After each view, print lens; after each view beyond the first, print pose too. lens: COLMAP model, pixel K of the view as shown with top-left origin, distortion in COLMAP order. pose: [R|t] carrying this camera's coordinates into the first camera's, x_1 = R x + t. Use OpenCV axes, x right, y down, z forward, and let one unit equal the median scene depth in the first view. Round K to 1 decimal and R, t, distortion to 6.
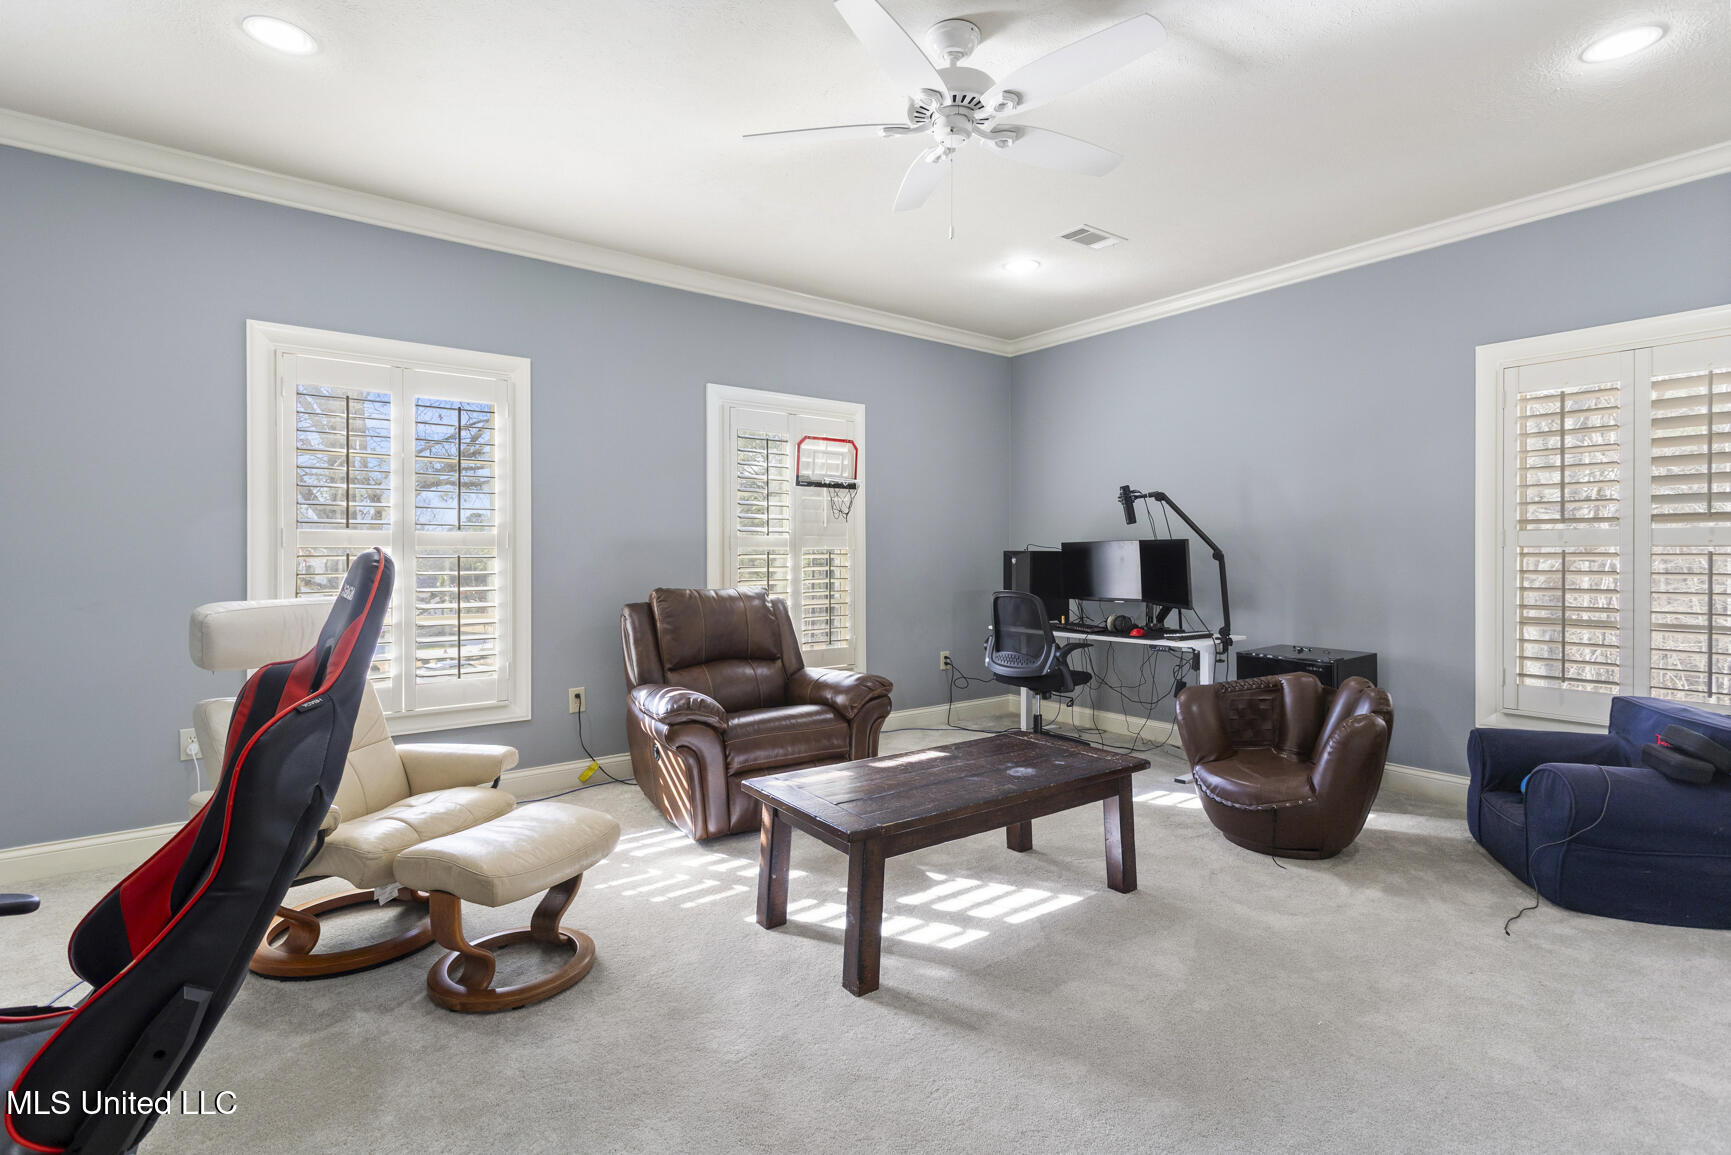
lens RADIAL K [[833.3, 0, 865.9], [0, 833.3, 565.0], [0, 0, 1]] dist [-0.000041, -0.000078]
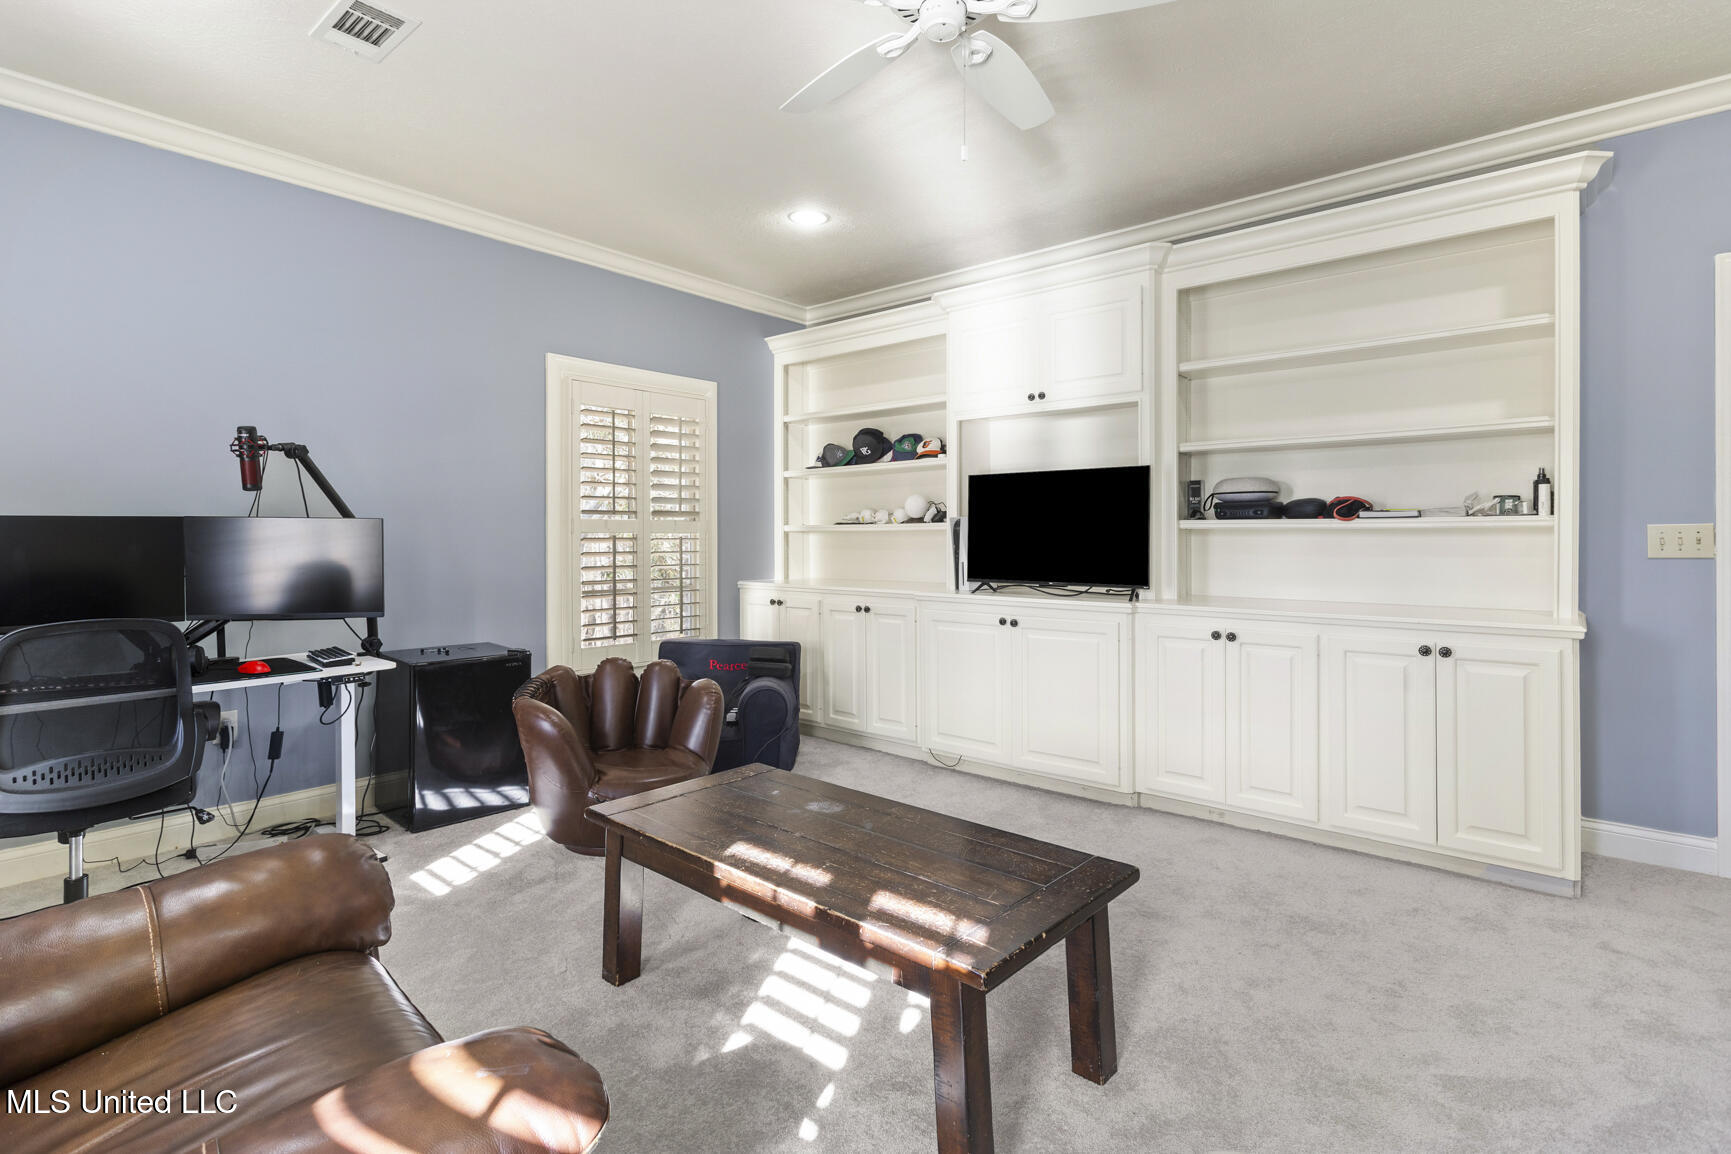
lens RADIAL K [[833.3, 0, 869.5], [0, 833.3, 537.6], [0, 0, 1]] dist [-0.000041, -0.000078]
pose [[-0.208249, 0.000248, 0.978076, -0.484244], [0.014239, 0.999895, 0.002778, -0.012776], [-0.977972, 0.014505, -0.208231, 0.881848]]
